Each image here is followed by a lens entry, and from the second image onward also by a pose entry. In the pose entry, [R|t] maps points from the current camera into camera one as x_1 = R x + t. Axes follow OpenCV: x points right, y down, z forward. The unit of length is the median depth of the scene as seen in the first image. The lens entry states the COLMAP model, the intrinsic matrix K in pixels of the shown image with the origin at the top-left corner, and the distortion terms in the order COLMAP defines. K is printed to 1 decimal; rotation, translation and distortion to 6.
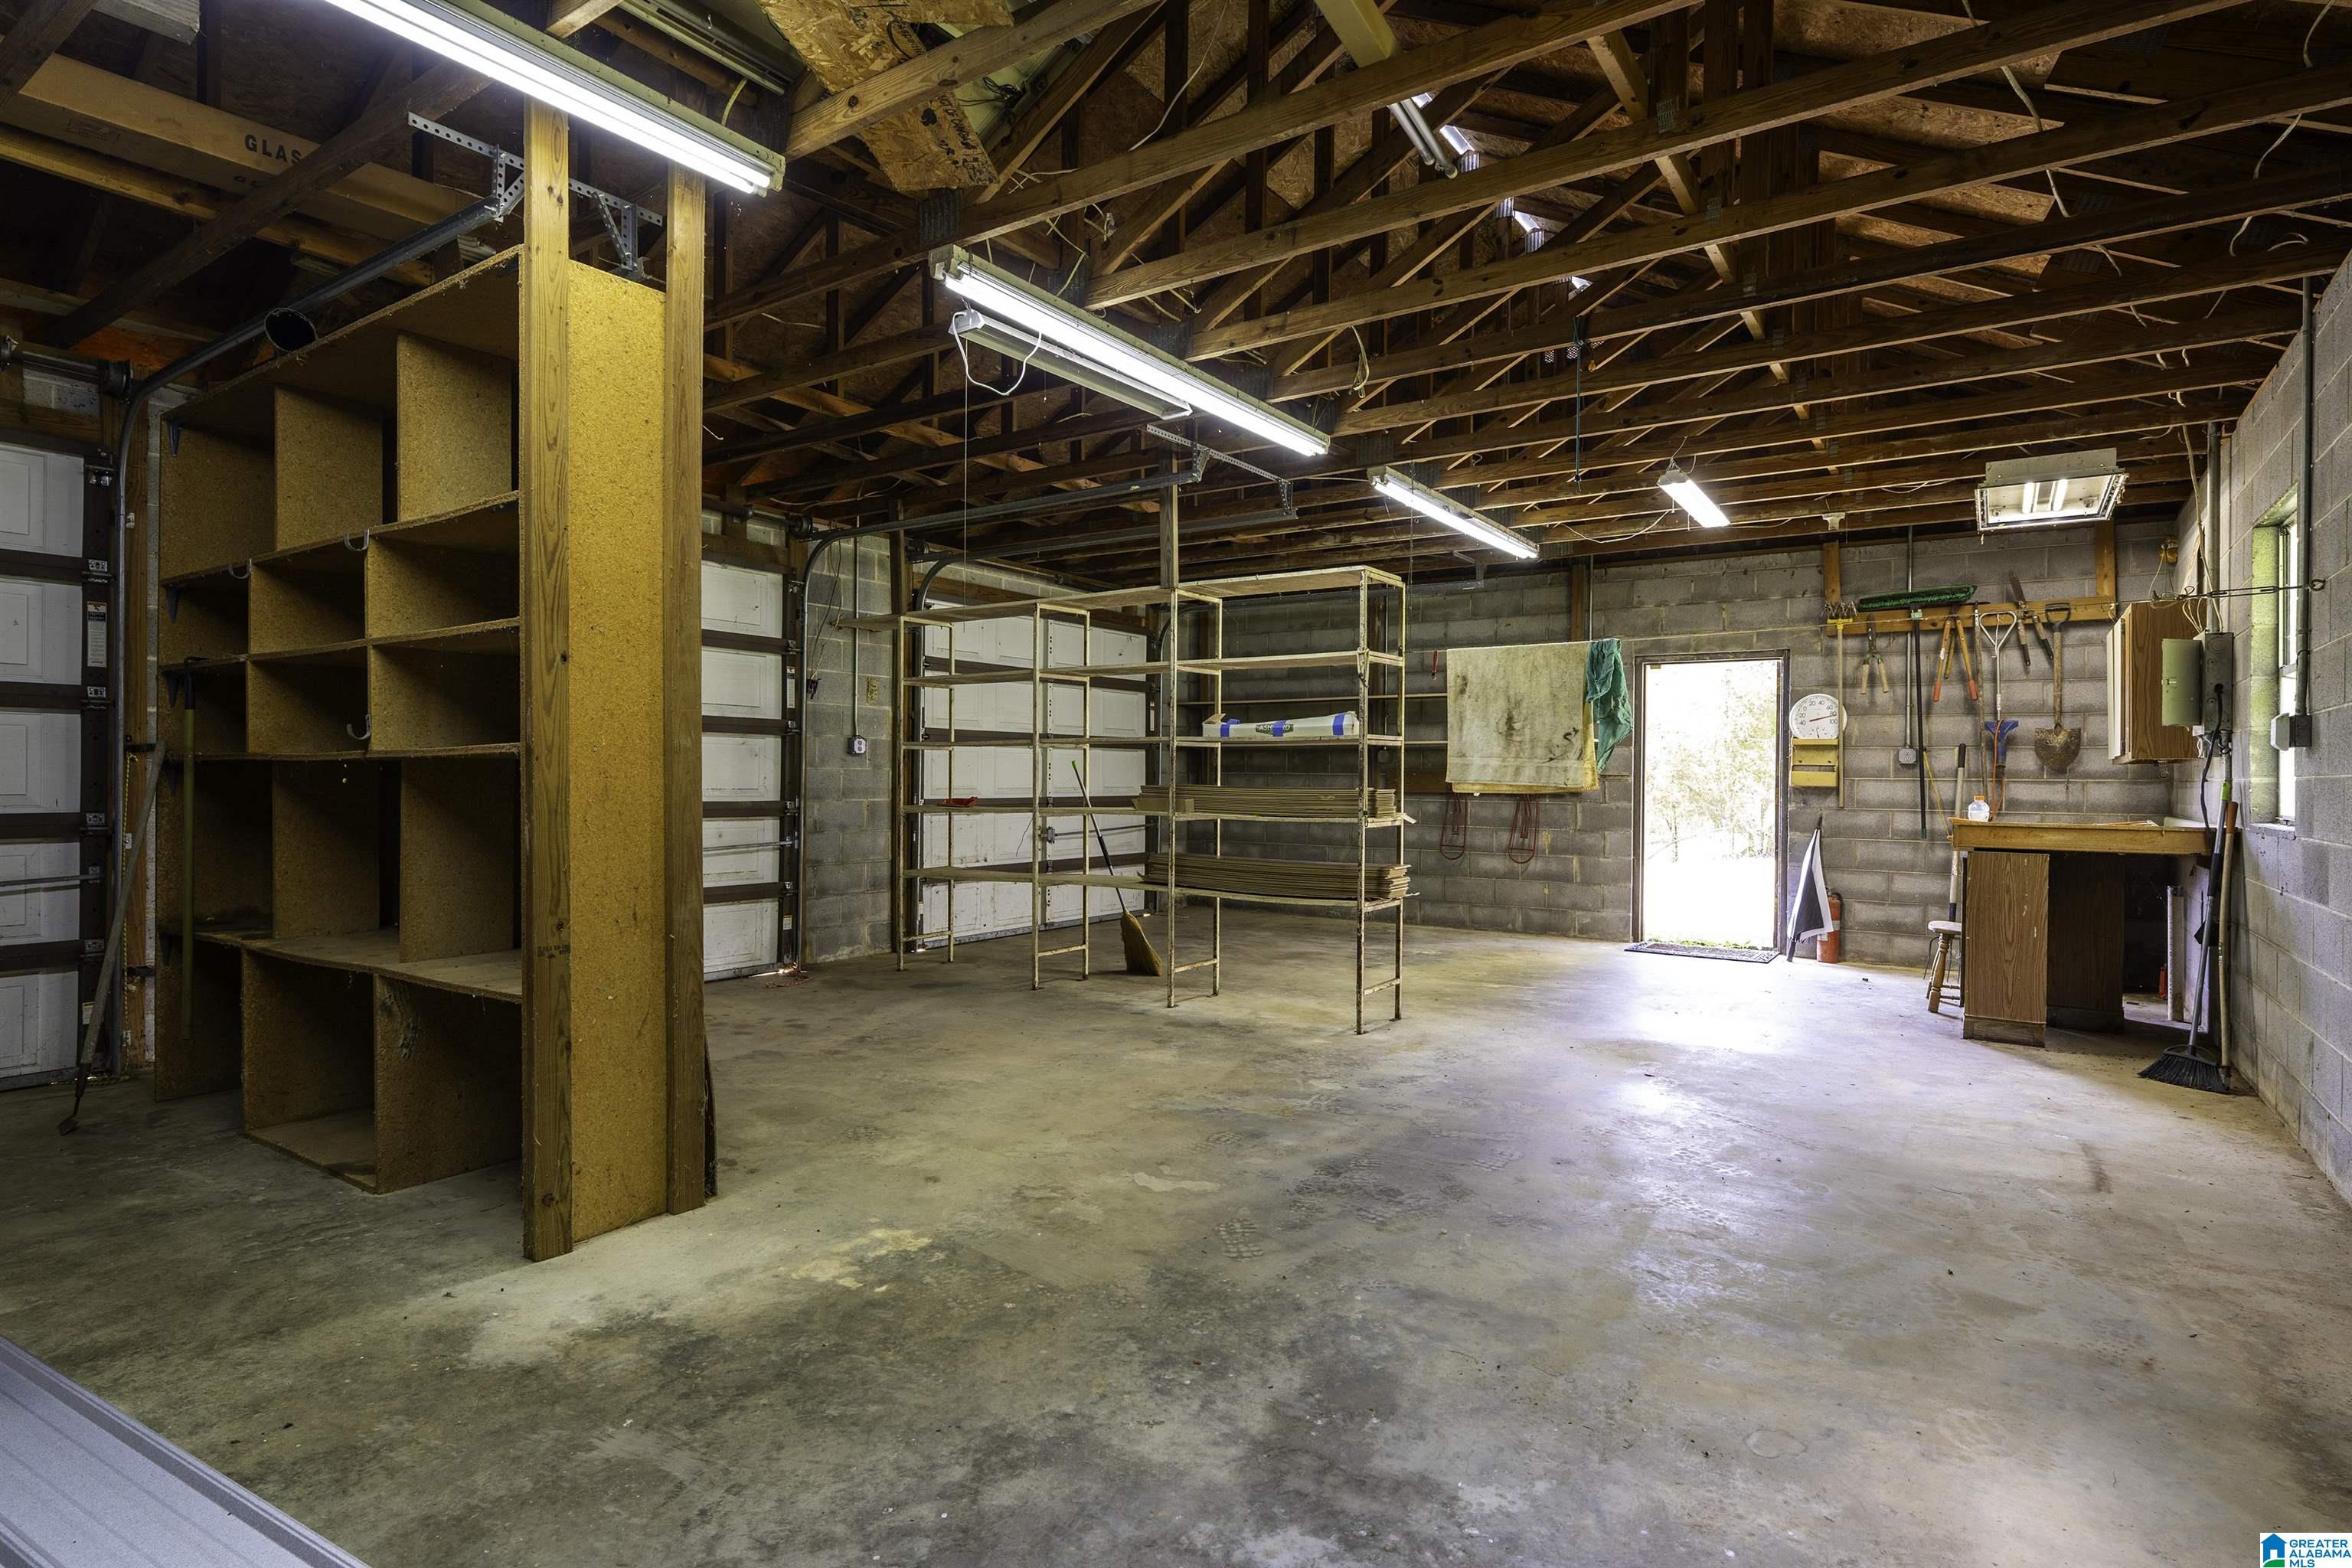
lens RADIAL K [[1211.1, 0, 1169.6], [0, 1211.1, 780.4], [0, 0, 1]] dist [0.001652, -0.000767]
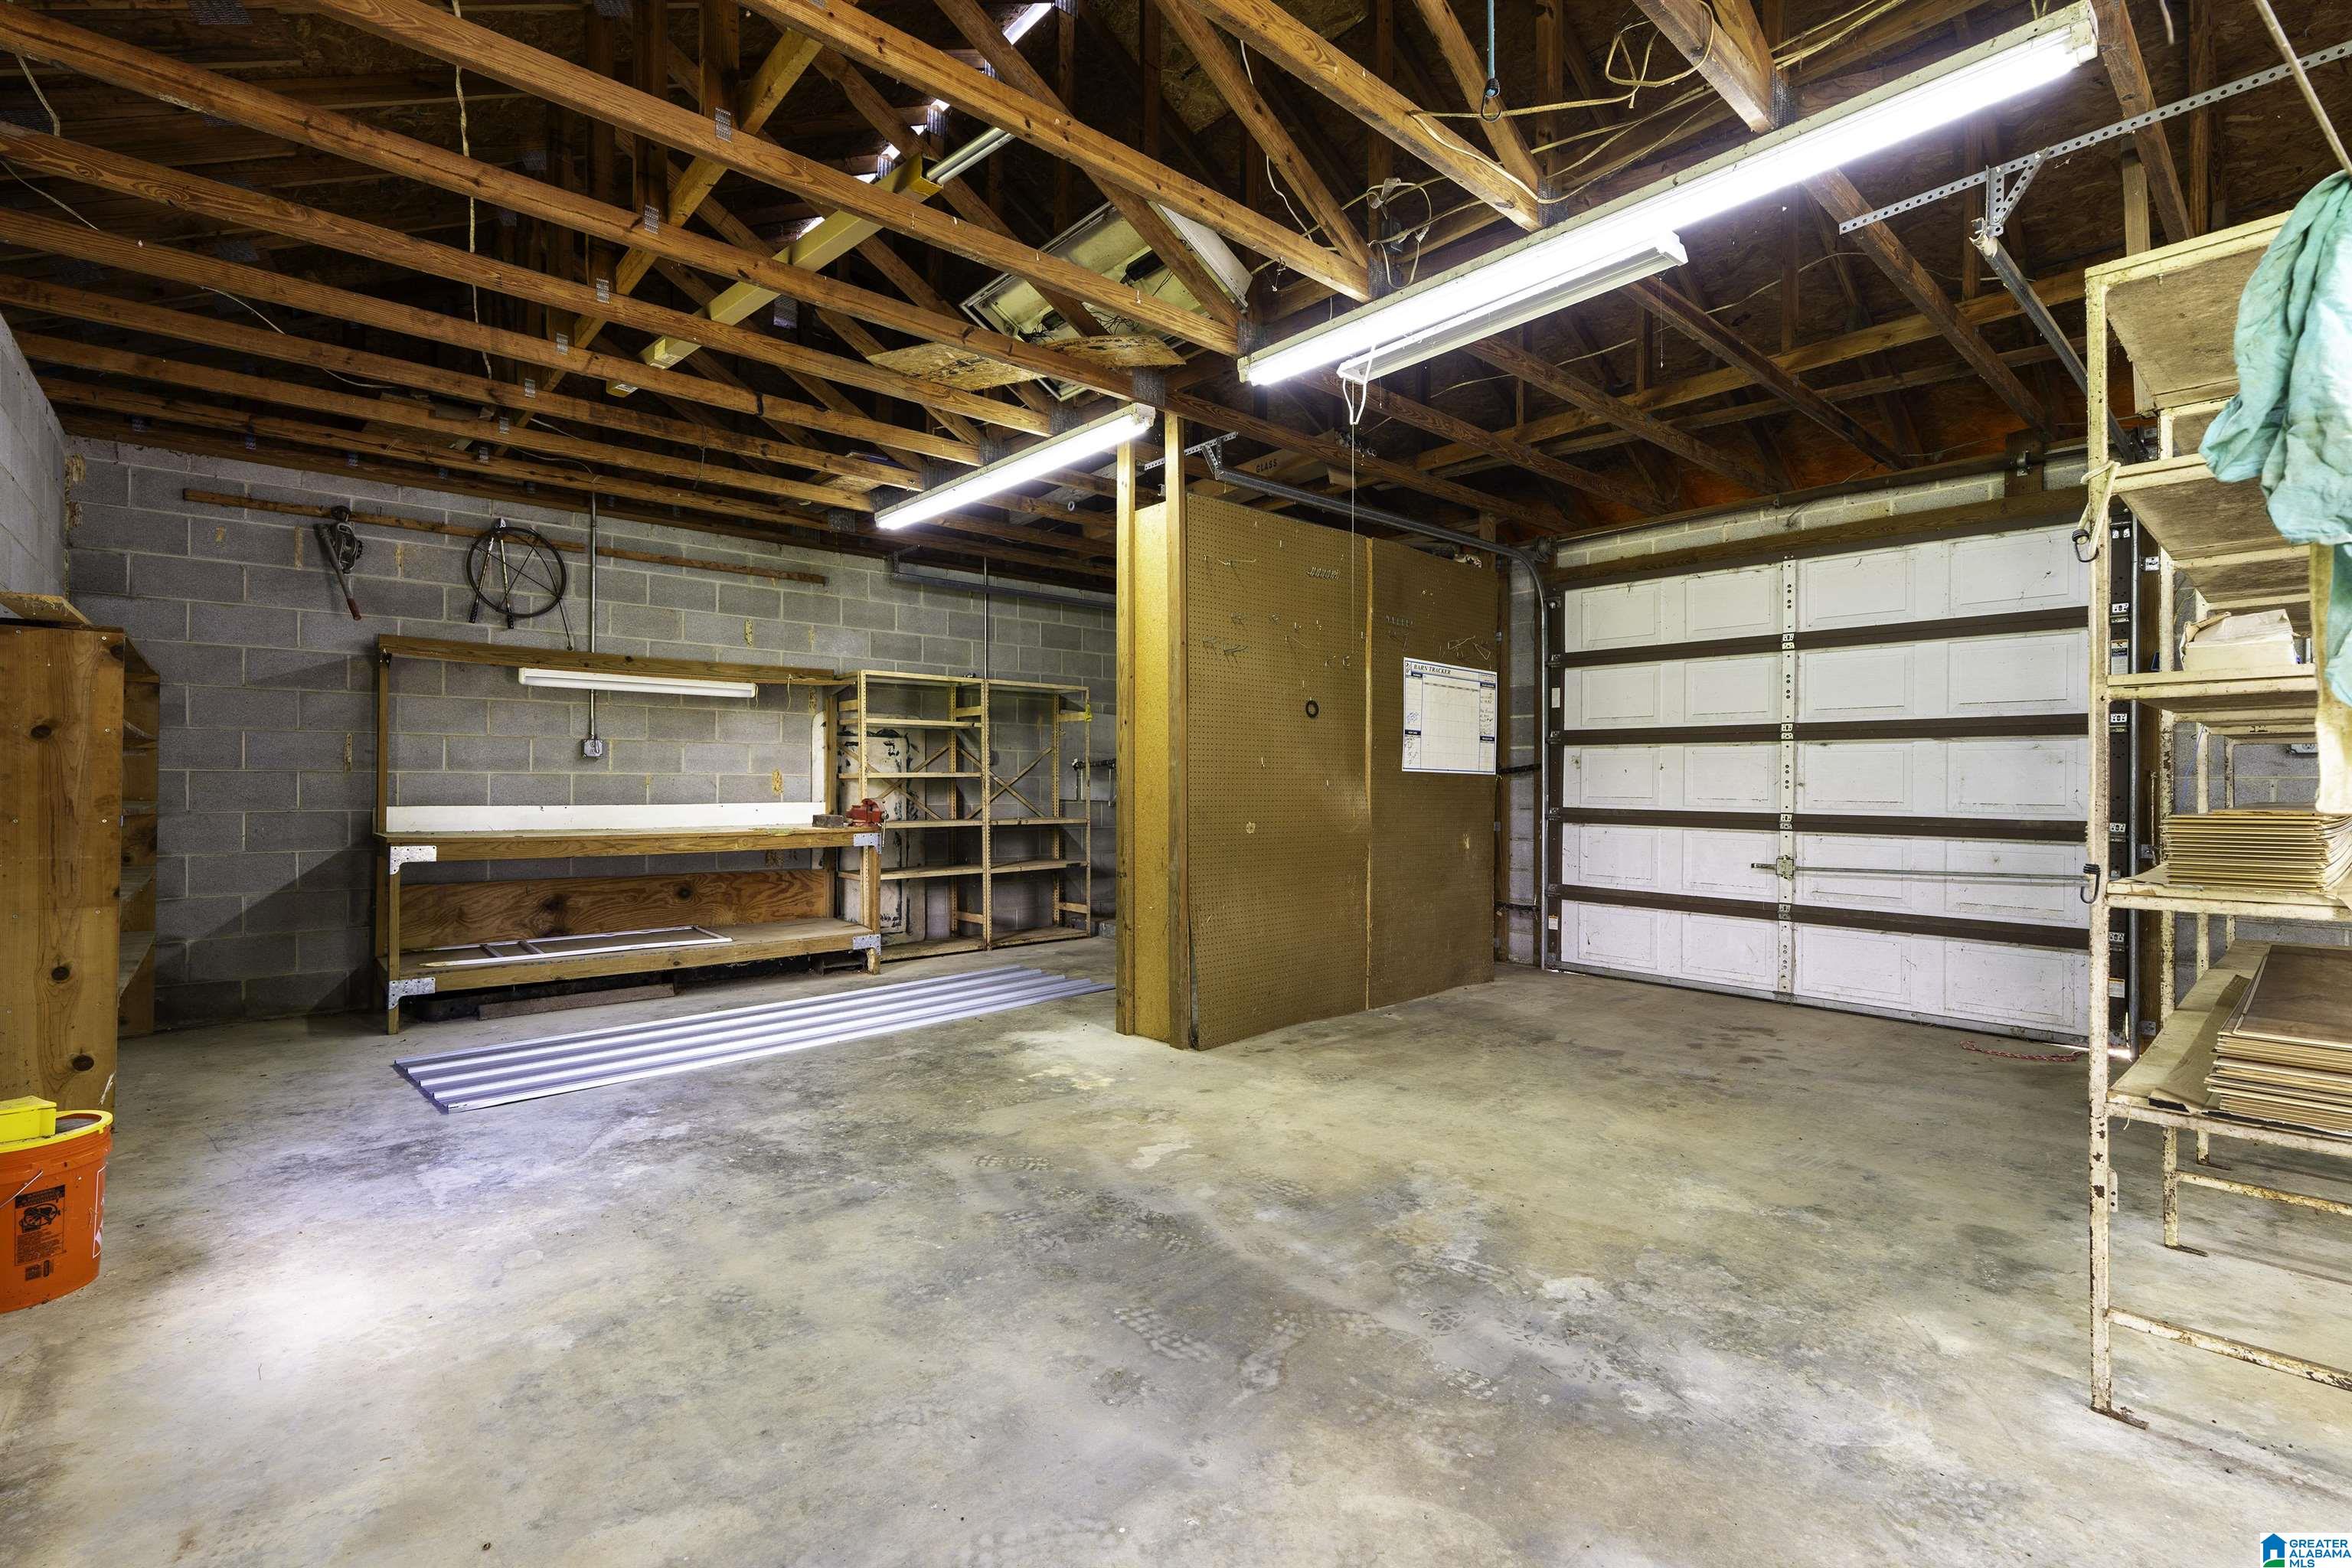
lens RADIAL K [[1047.9, 0, 1168.9], [0, 1047.9, 784.7], [0, 0, 1]] dist [0.000580, 0.000832]
pose [[-0.246408, -0.008195, -0.969132, 1.054124], [-0.007762, 0.999949, -0.006482, 0.006202], [0.969135, 0.005925, -0.246459, 1.426422]]
